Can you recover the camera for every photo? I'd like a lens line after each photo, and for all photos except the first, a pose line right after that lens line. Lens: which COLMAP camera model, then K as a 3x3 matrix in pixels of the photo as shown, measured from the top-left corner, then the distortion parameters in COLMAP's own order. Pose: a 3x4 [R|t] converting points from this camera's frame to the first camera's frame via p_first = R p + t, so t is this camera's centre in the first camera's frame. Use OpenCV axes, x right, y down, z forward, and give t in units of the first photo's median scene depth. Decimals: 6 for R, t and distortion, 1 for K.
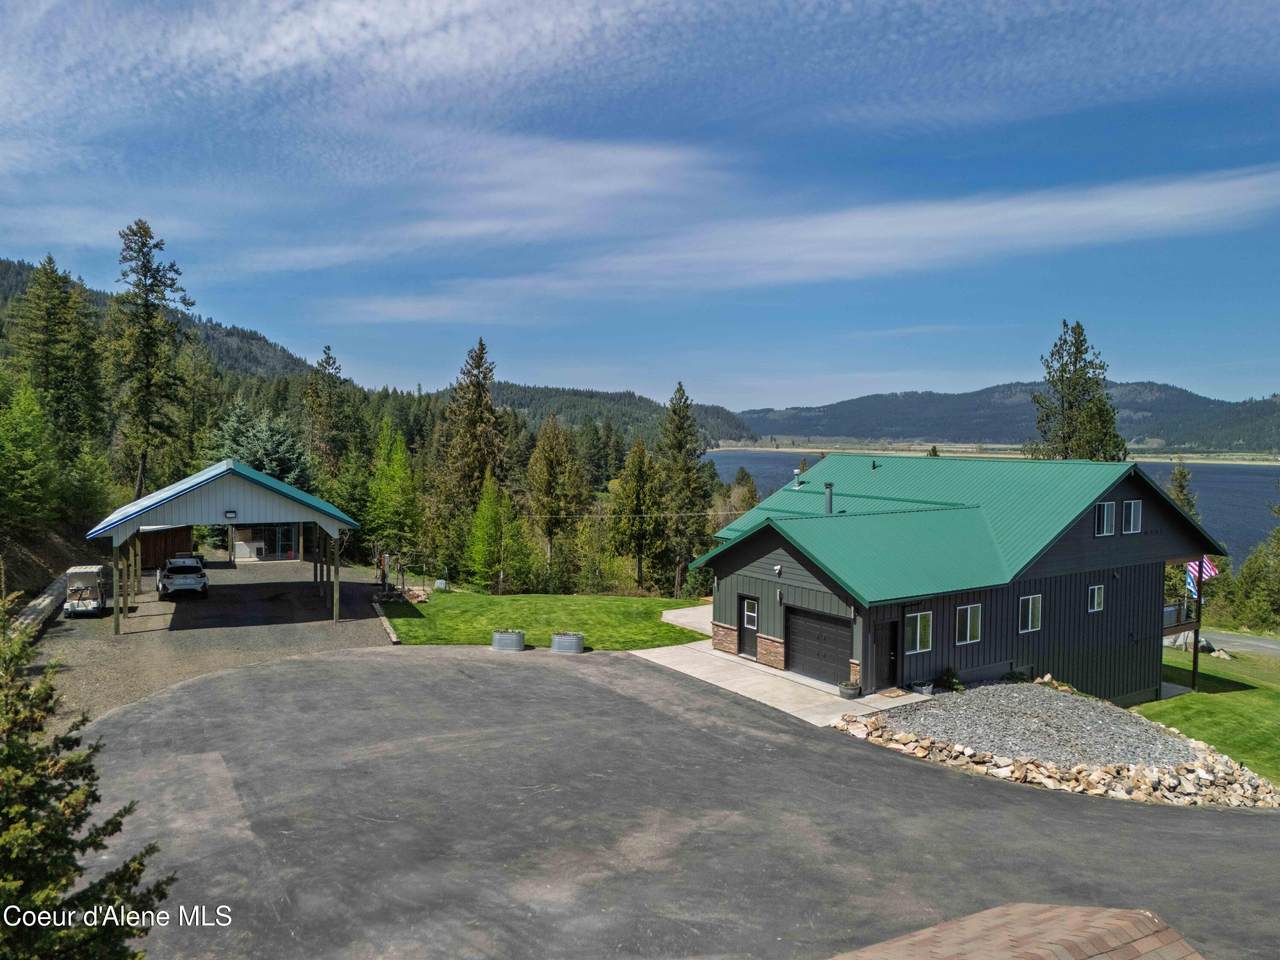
lens RADIAL K [[943.3, 0, 641.8], [0, 943.3, 474.3], [0, 0, 1]] dist [0.080603, -0.077955]
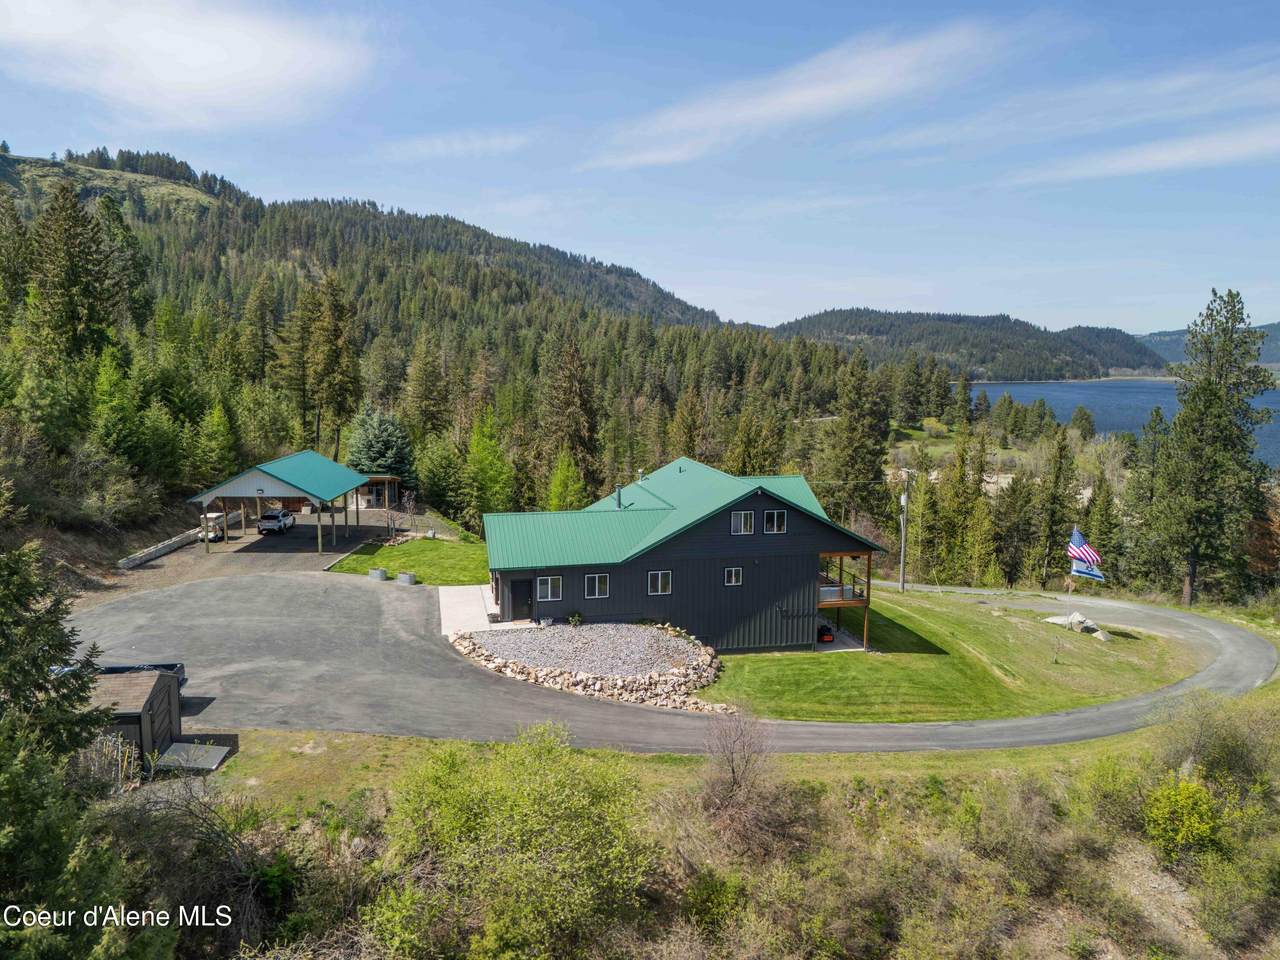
lens RADIAL K [[943.3, 0, 637.9], [0, 943.3, 472.6], [0, 0, 1]] dist [0.080603, -0.077955]
pose [[0.927679, 0.041854, -0.371026, 0.549217], [-0.014186, 0.996931, 0.076989, -0.086872], [0.373110, -0.066158, 0.925425, -0.238730]]
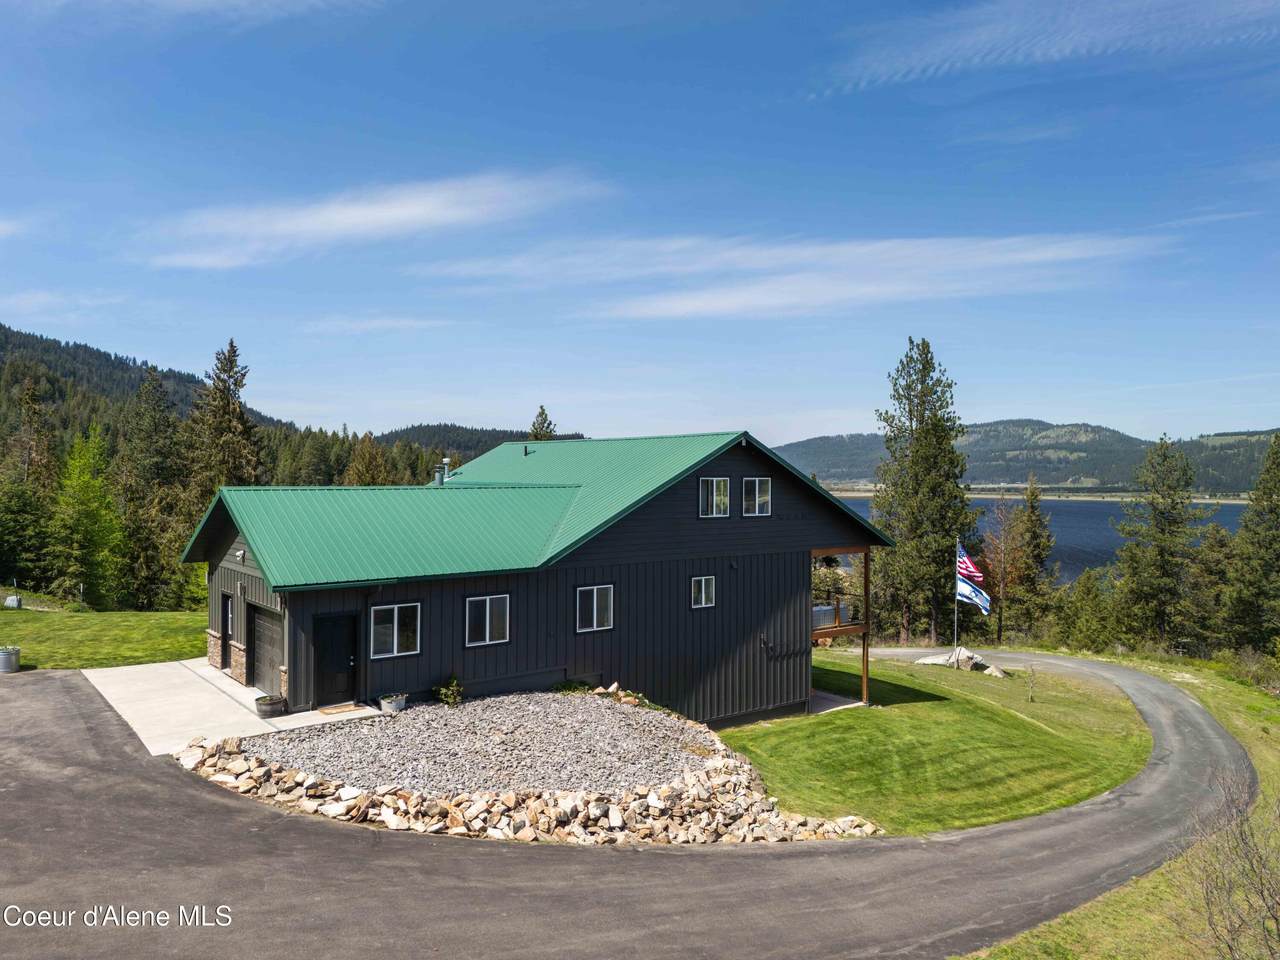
lens RADIAL K [[943.3, 0, 644.6], [0, 943.3, 472.7], [0, 0, 1]] dist [0.080603, -0.077955]
pose [[0.998551, -0.006155, 0.053455, 0.240415], [0.008656, 0.998872, -0.046687, 0.040292], [-0.053108, 0.047082, 0.997478, 0.110247]]
